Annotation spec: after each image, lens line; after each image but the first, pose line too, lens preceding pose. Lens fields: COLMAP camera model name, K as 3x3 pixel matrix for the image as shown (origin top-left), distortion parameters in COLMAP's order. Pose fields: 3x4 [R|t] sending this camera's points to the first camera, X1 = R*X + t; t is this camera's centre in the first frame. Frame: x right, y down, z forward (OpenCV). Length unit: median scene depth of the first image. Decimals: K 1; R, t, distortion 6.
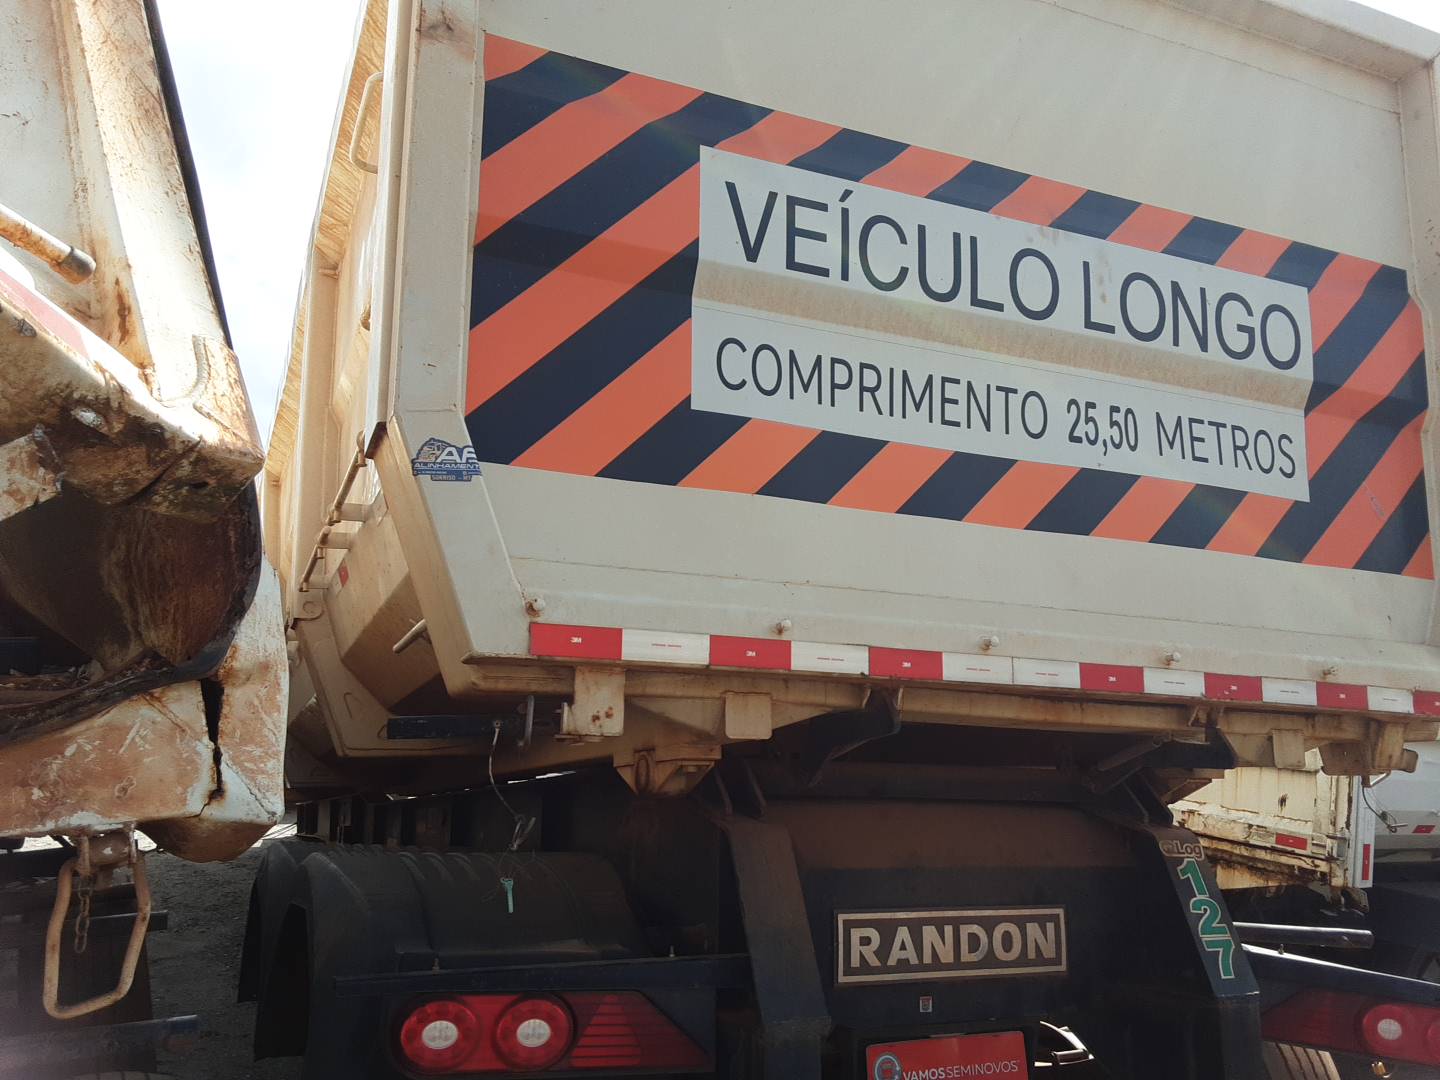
lens RADIAL K [[1162.9, 0, 740.2], [0, 1162.9, 570.3], [0, 0, 1]] dist [0.131468, -0.214906]
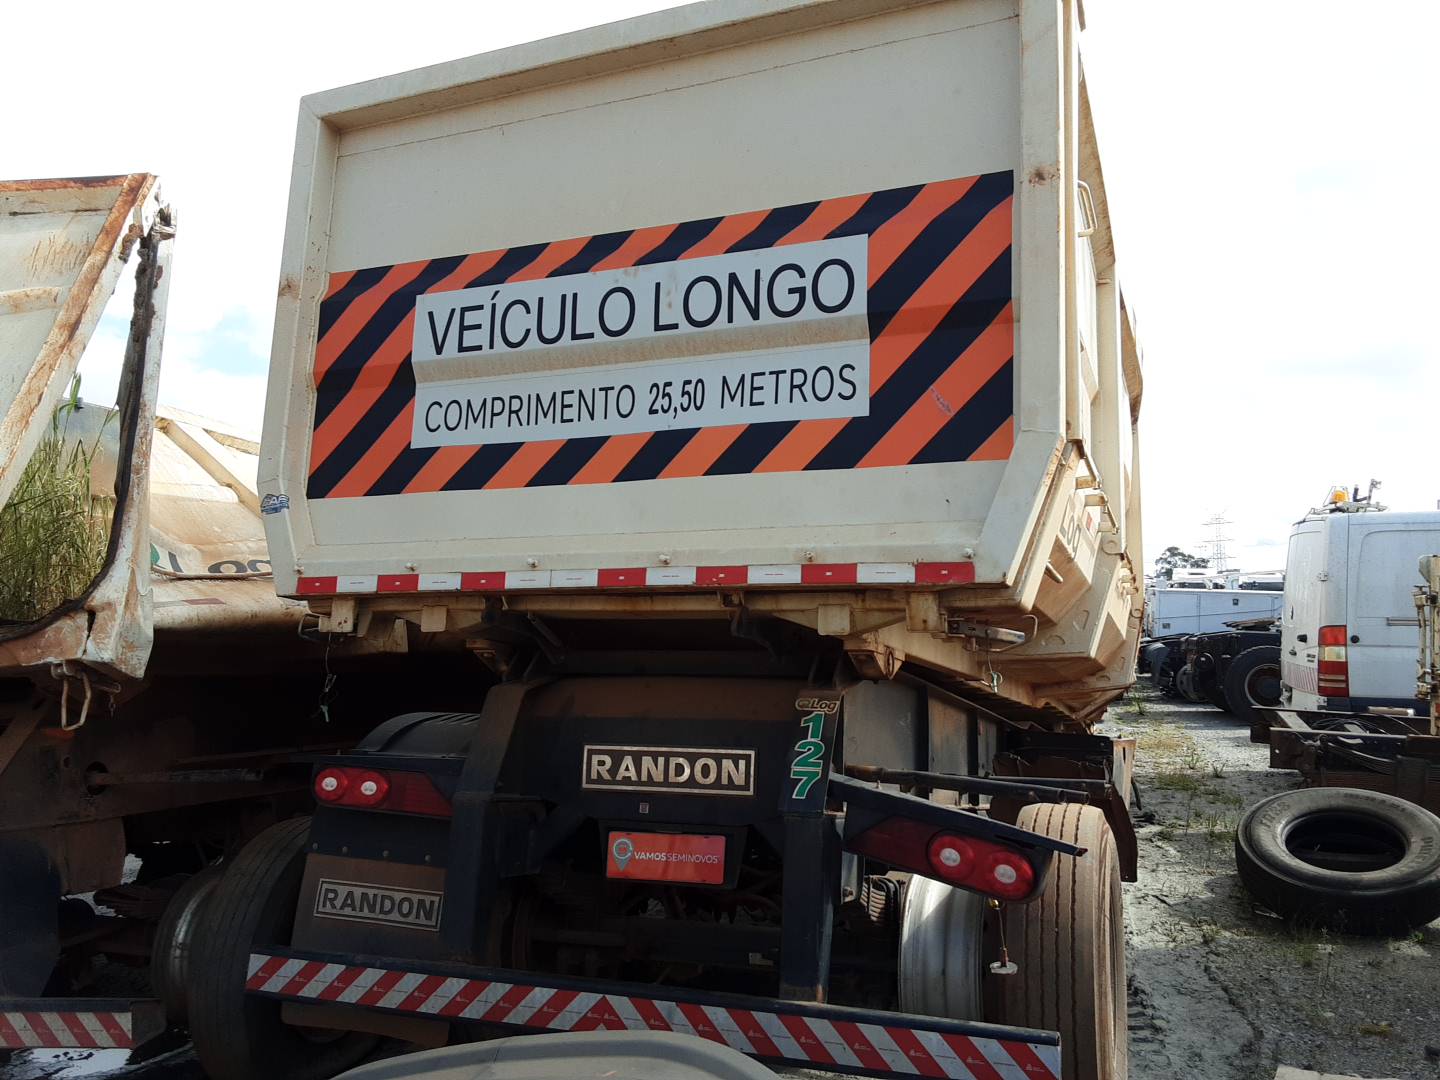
lens RADIAL K [[1162.9, 0, 740.2], [0, 1162.9, 570.3], [0, 0, 1]] dist [0.131468, -0.214906]
pose [[0.707046, -0.097393, -0.700428, 1.324872], [0.111926, 0.993398, -0.025147, 0.125095], [0.698253, -0.060616, 0.713280, 0.059379]]
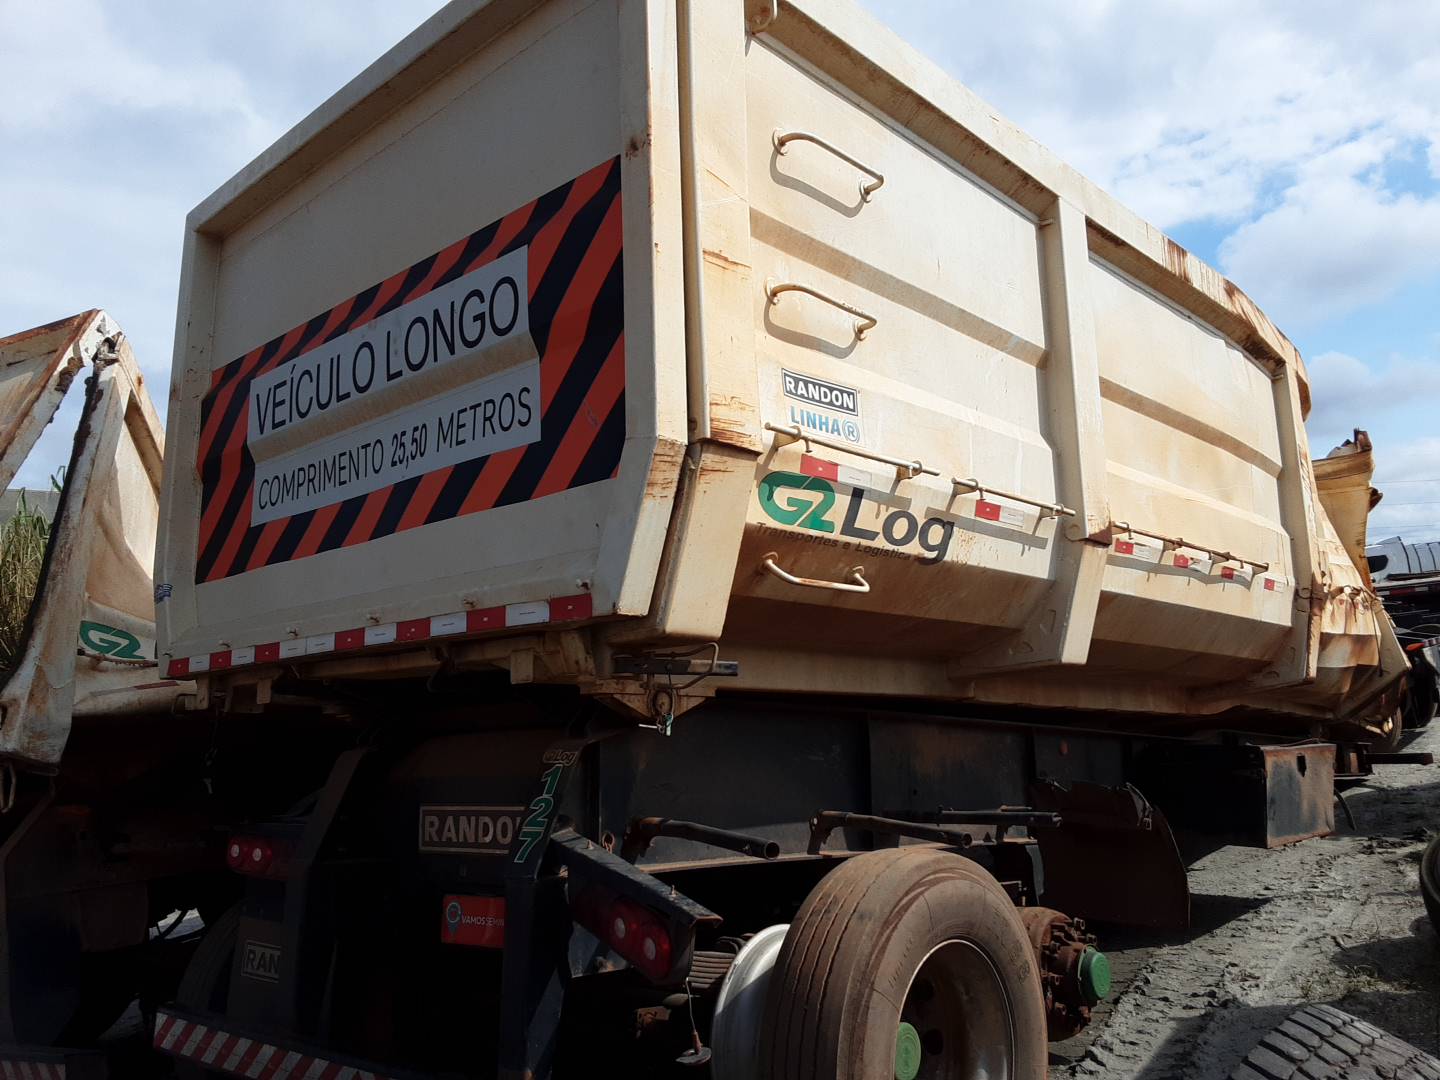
lens RADIAL K [[1162.9, 0, 740.2], [0, 1162.9, 570.3], [0, 0, 1]] dist [0.131468, -0.214906]
pose [[0.415597, -0.170243, -0.893474, 1.659705], [0.197903, 0.975718, -0.093860, 0.218986], [0.887758, -0.137813, 0.439197, 0.739062]]
